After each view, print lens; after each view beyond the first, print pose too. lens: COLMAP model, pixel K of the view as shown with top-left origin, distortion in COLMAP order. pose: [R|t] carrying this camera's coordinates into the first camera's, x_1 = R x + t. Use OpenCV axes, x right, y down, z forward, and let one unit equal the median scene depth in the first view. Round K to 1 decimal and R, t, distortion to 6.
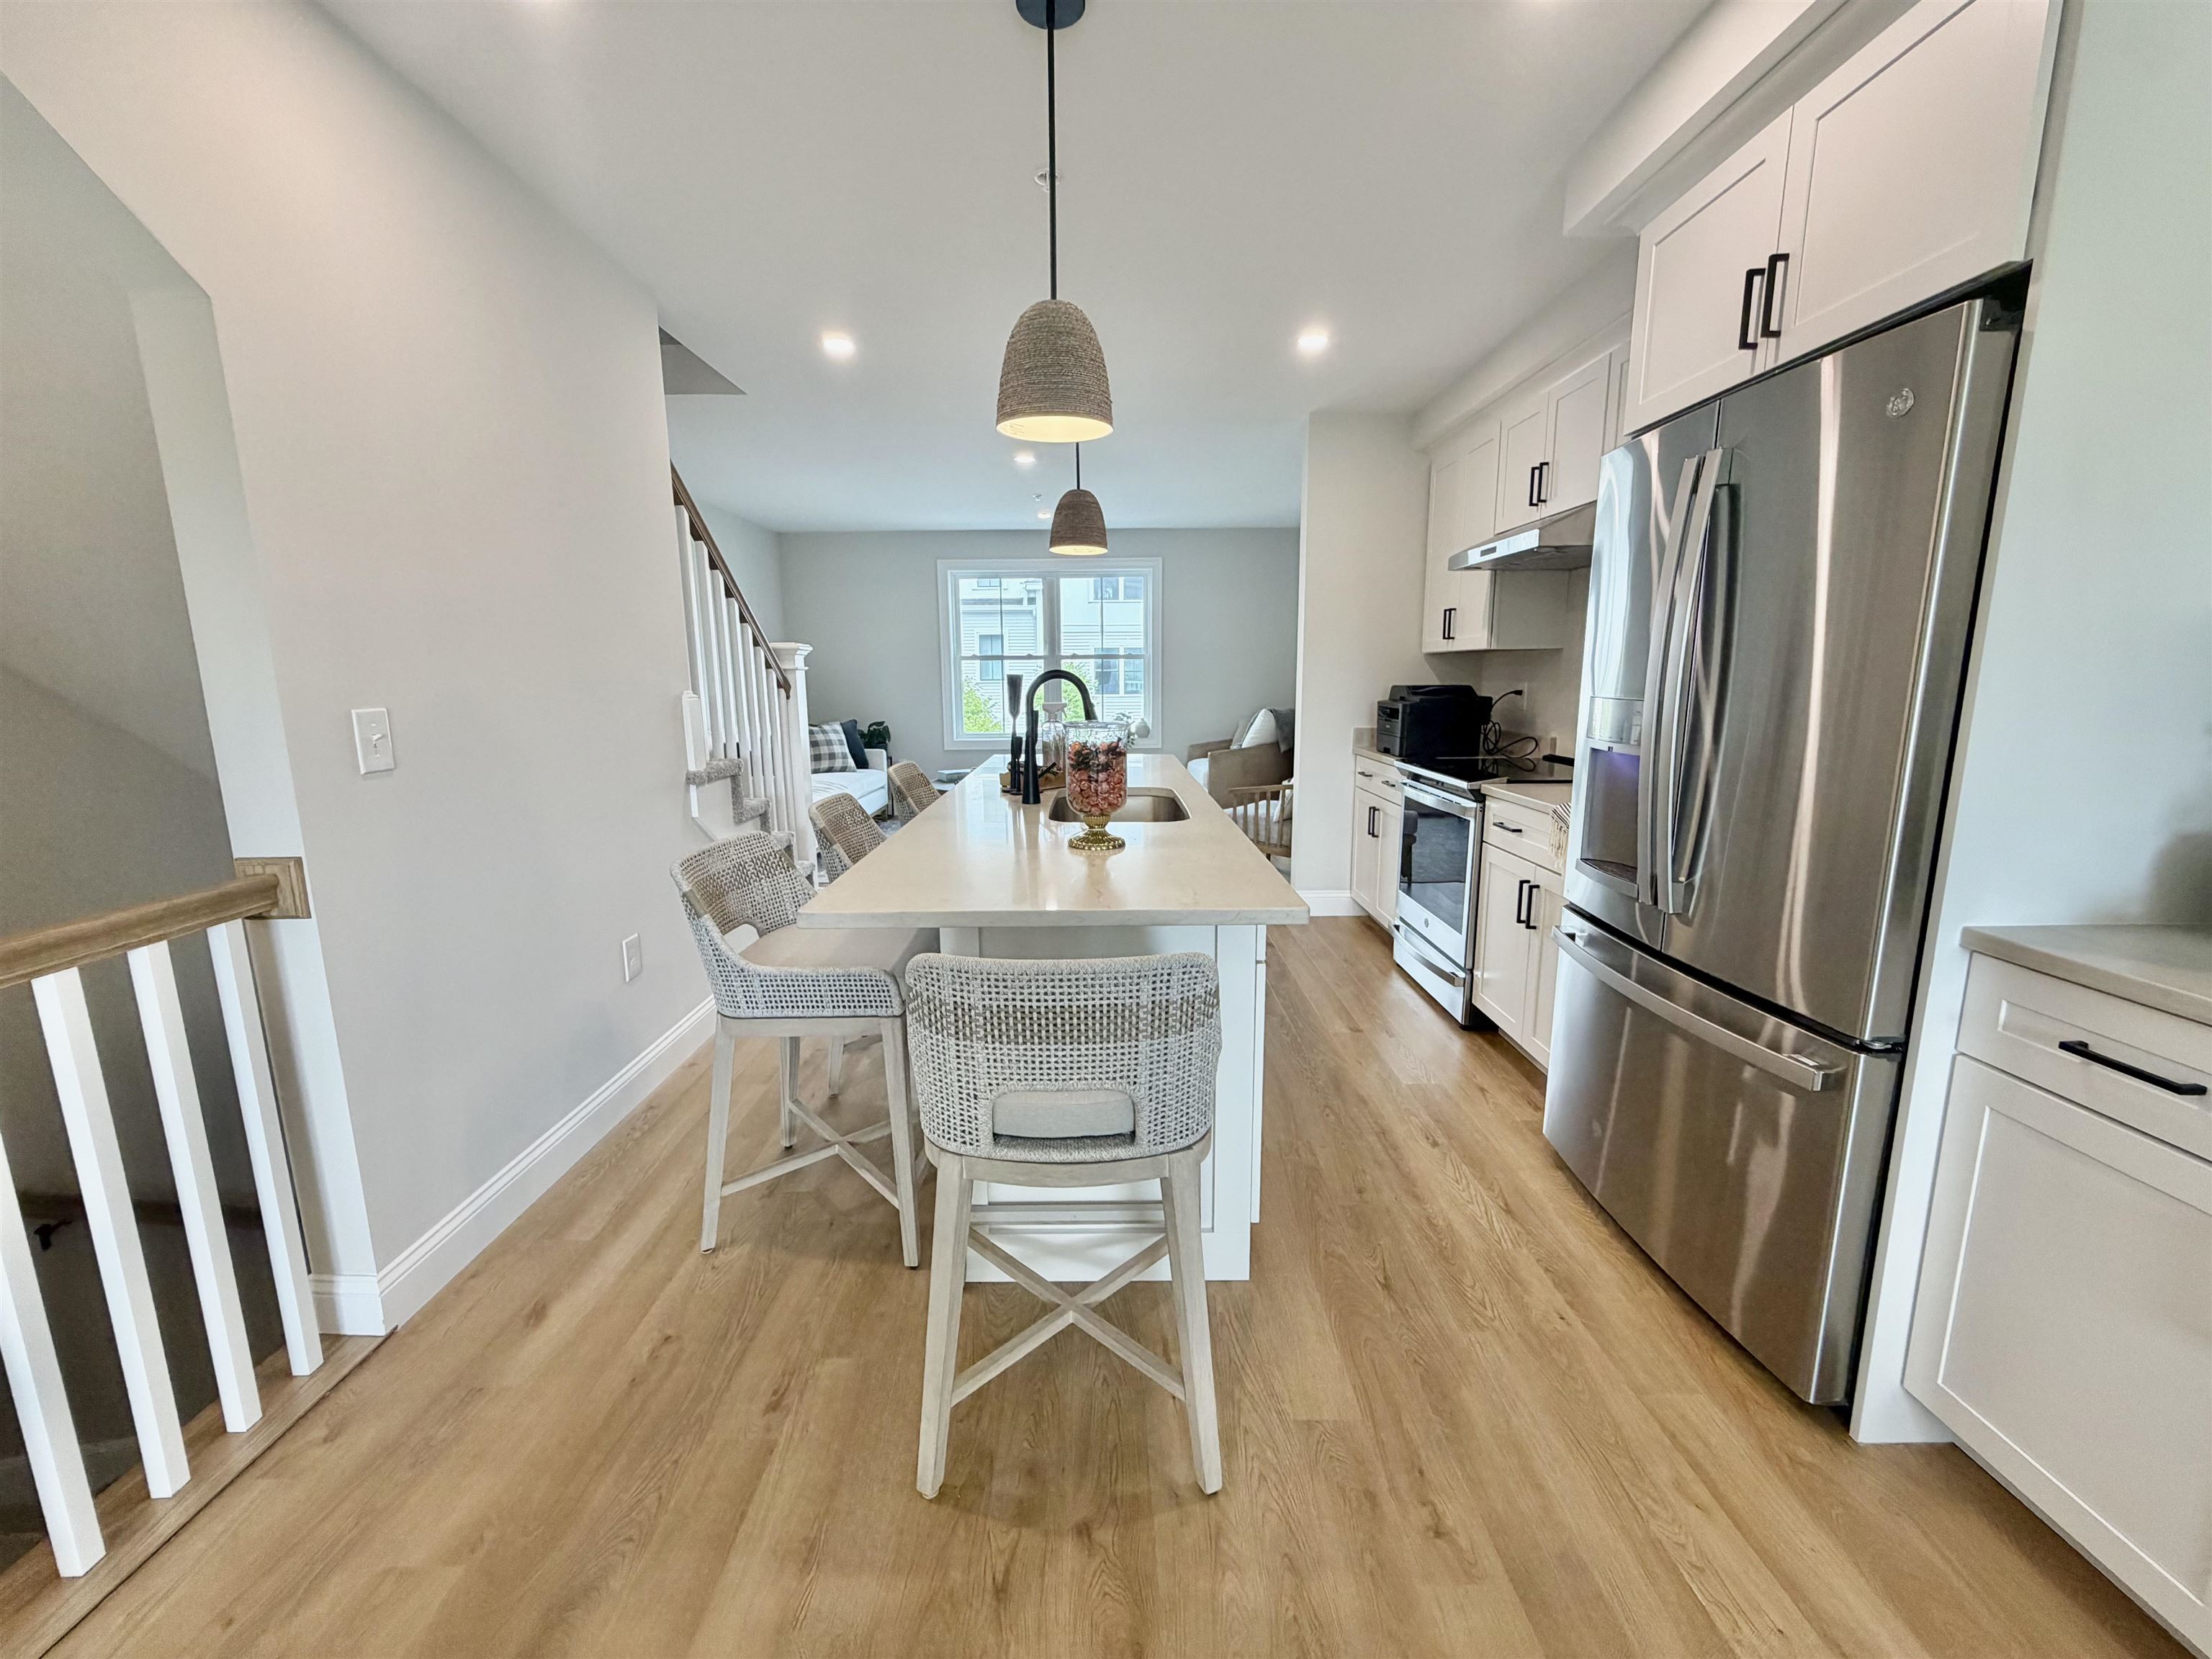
lens RADIAL K [[882.5, 0, 1100.7], [0, 882.5, 826.9], [0, 0, 1]] dist [-0.000450, -0.000308]
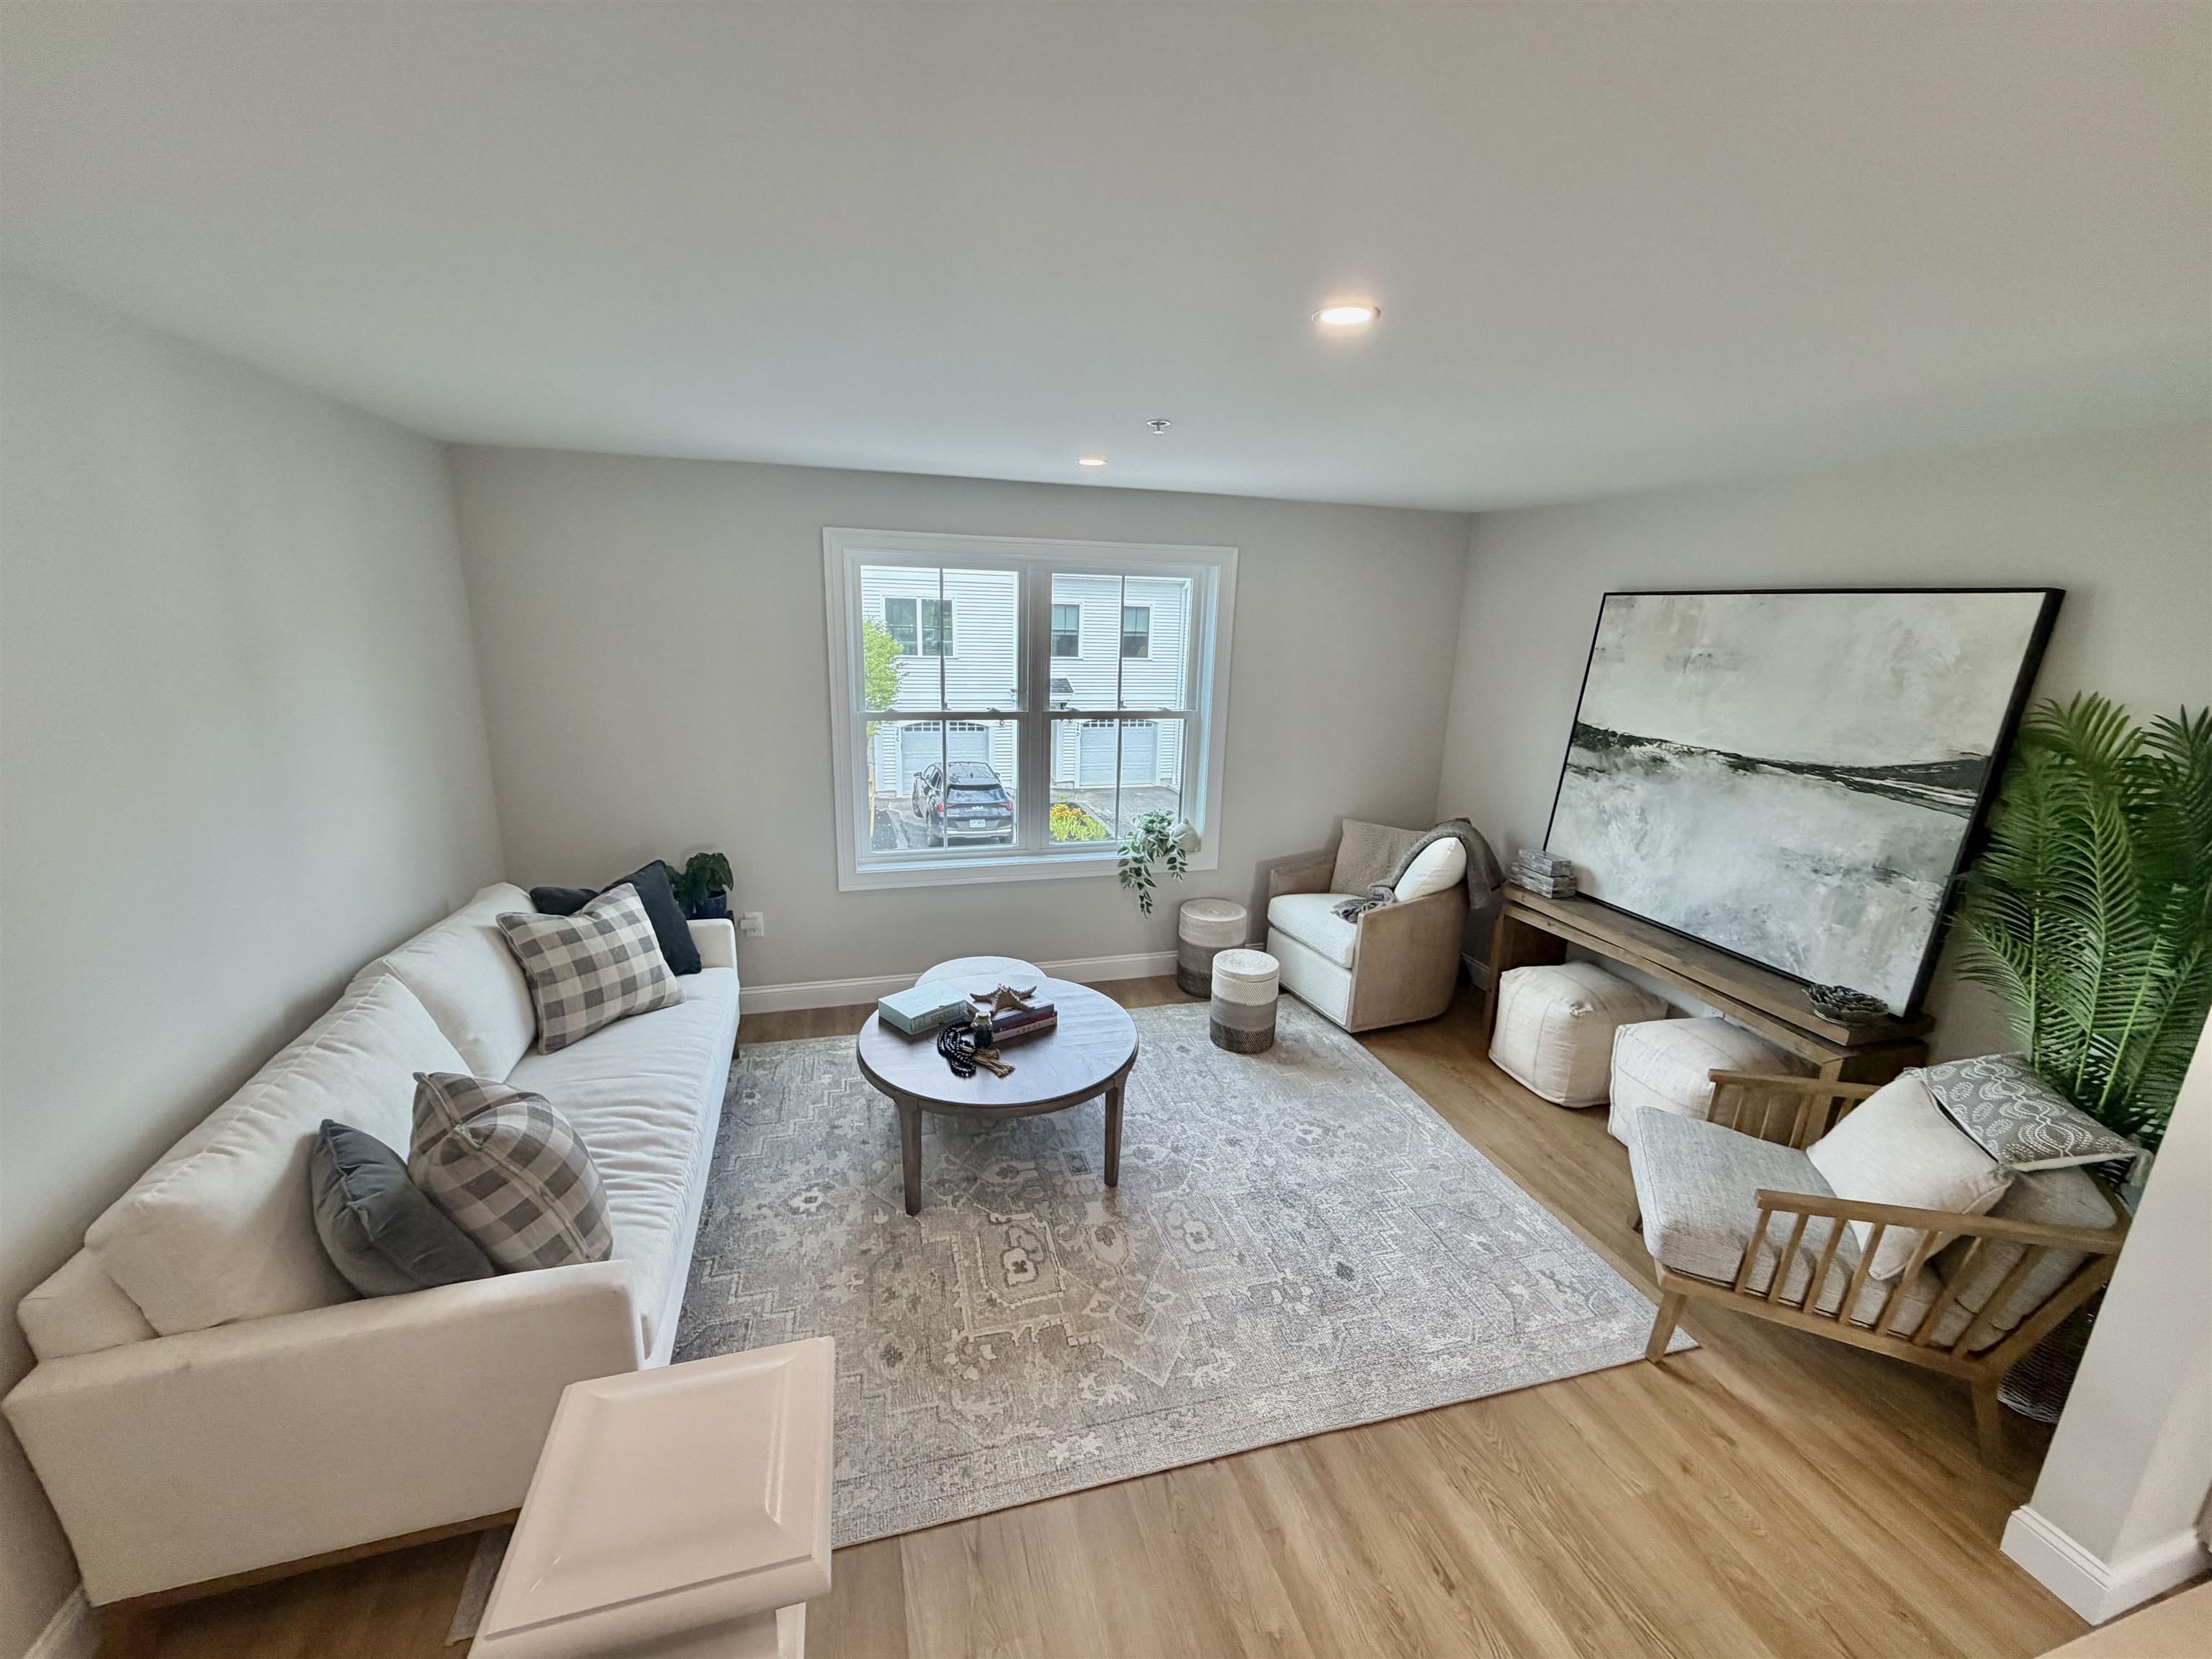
lens RADIAL K [[882.5, 0, 1100.5], [0, 882.5, 827.3], [0, 0, 1]] dist [-0.000450, -0.000308]
pose [[0.959948, -0.029560, 0.278614, -0.775117], [0.007215, 0.996697, 0.080888, -0.749139], [-0.280084, -0.075638, 0.956991, 2.026503]]
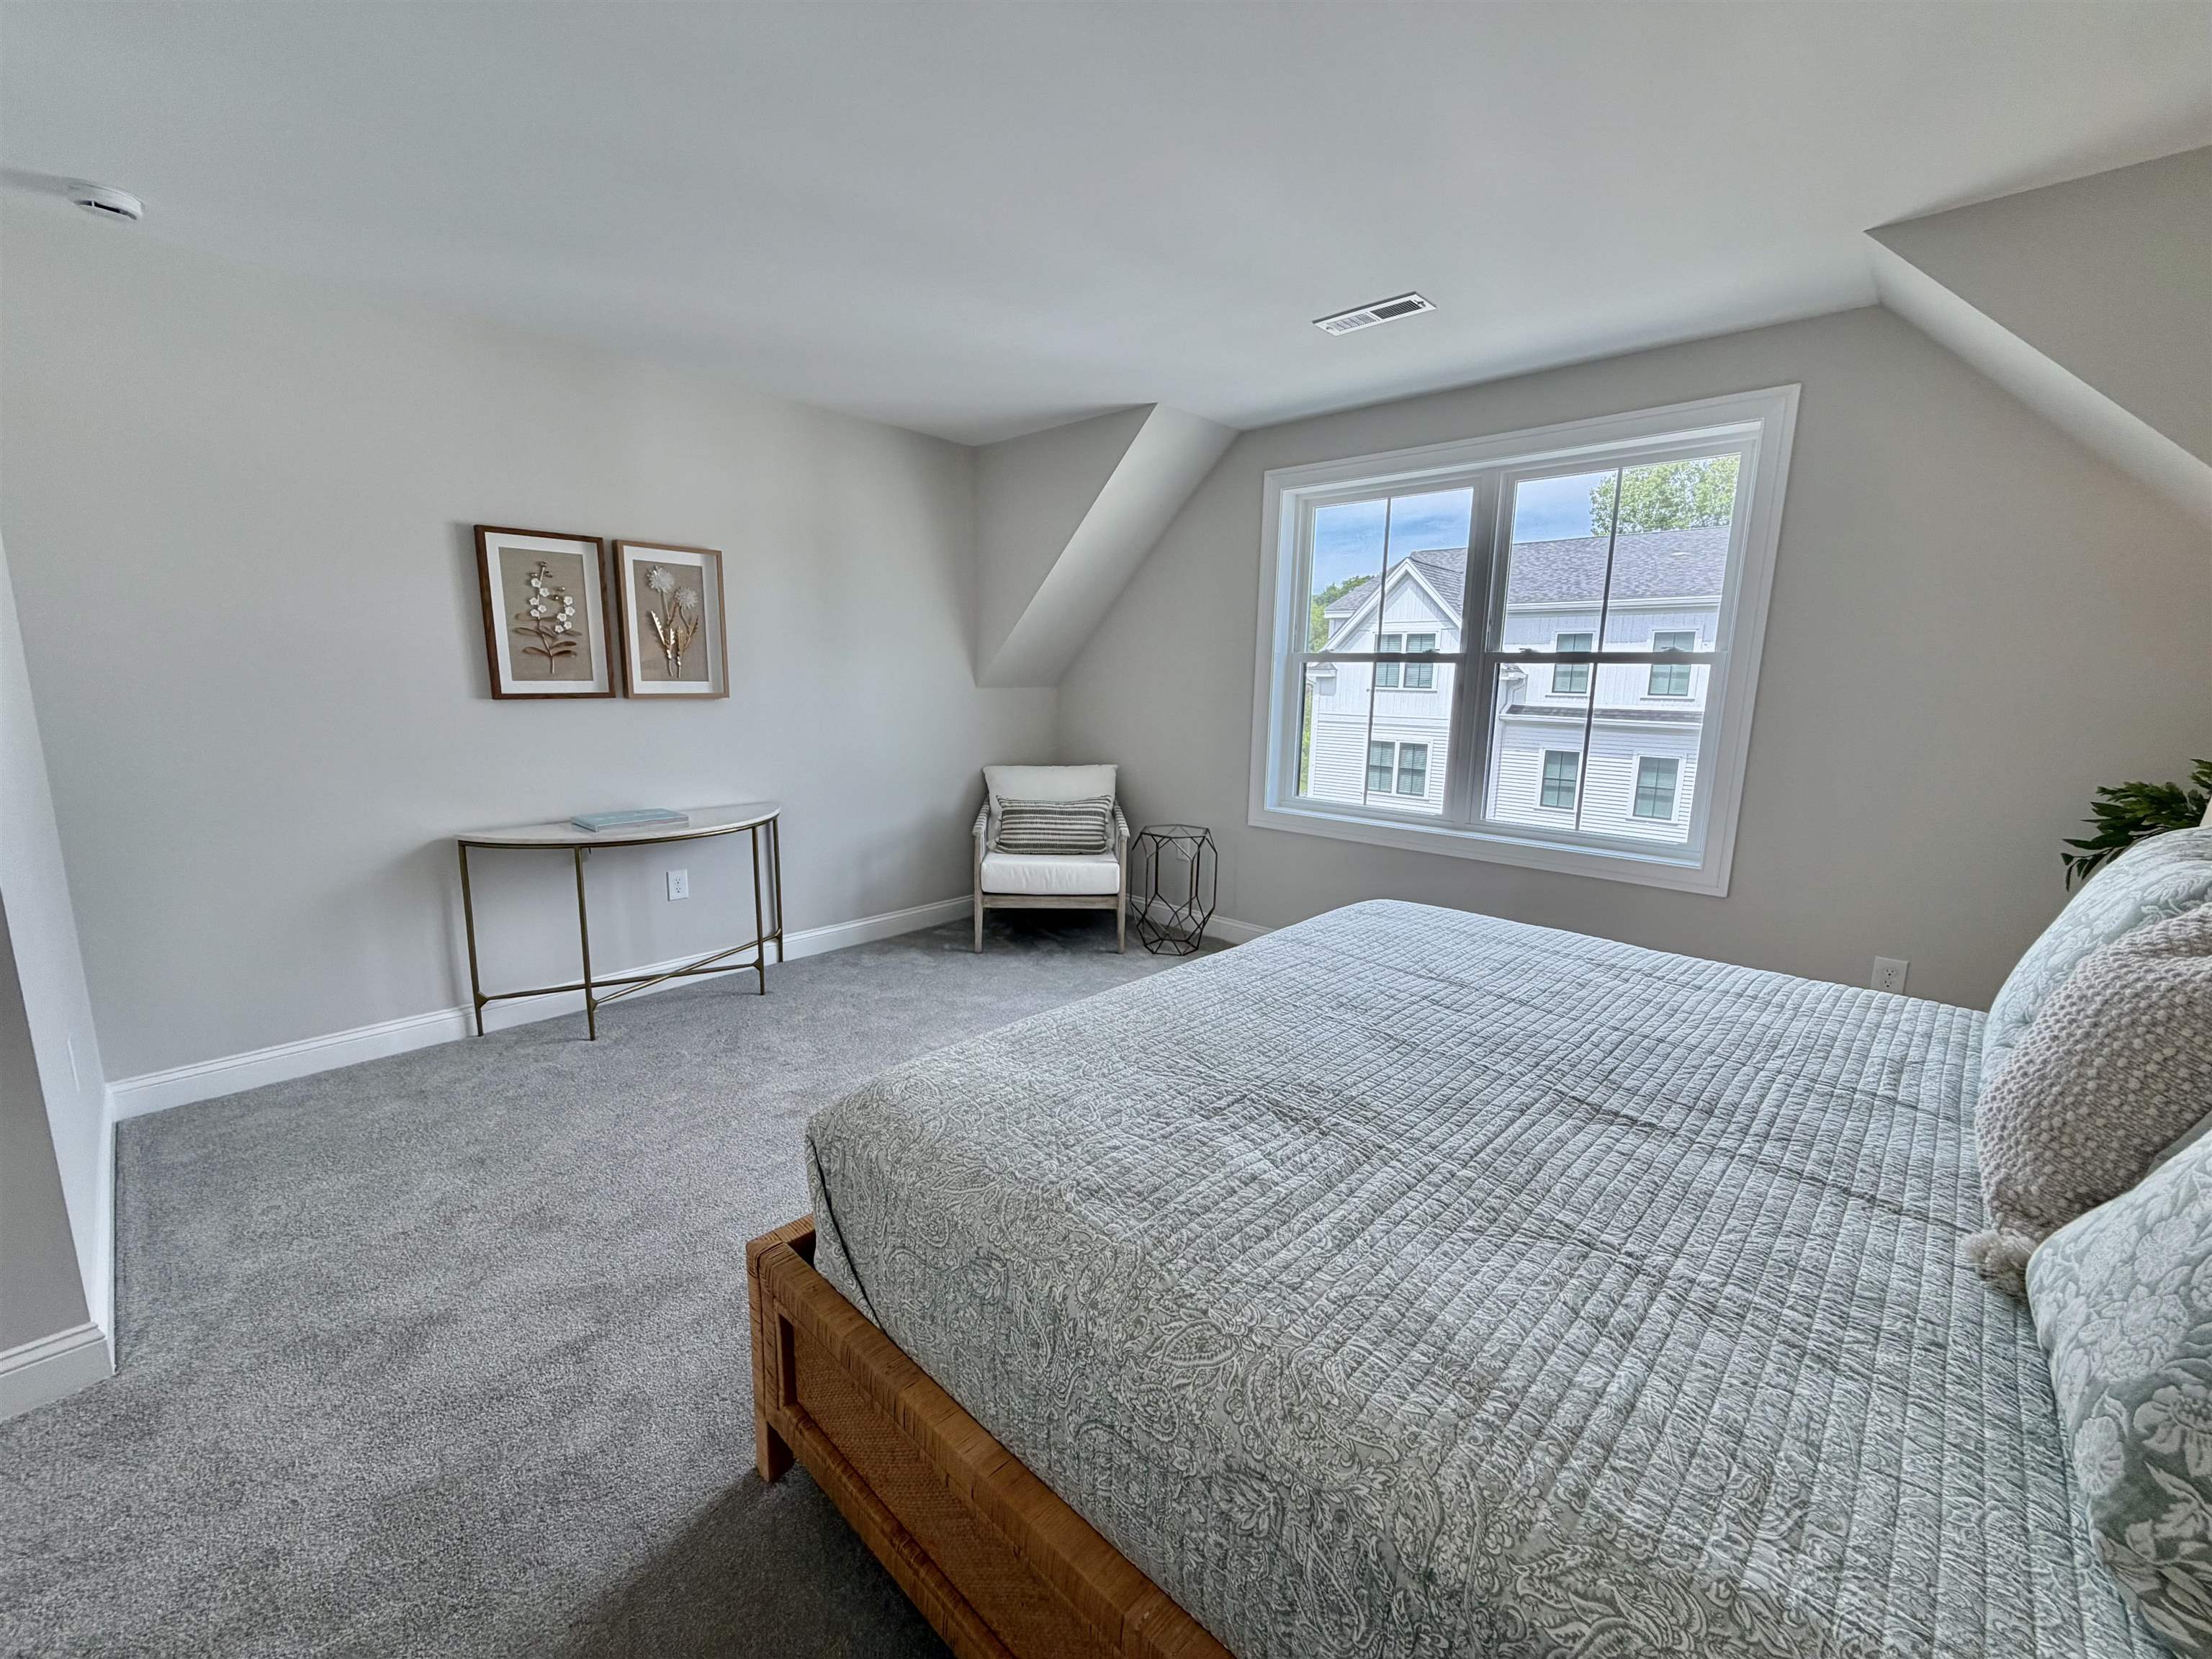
lens RADIAL K [[882.5, 0, 1101.0], [0, 882.5, 829.8], [0, 0, 1]] dist [-0.000450, -0.000308]
pose [[0.729046, 0.142404, -0.669487, 0.557322], [-0.138348, 0.988587, 0.059623, -0.465424], [0.670337, 0.049154, 0.740427, 2.389508]]
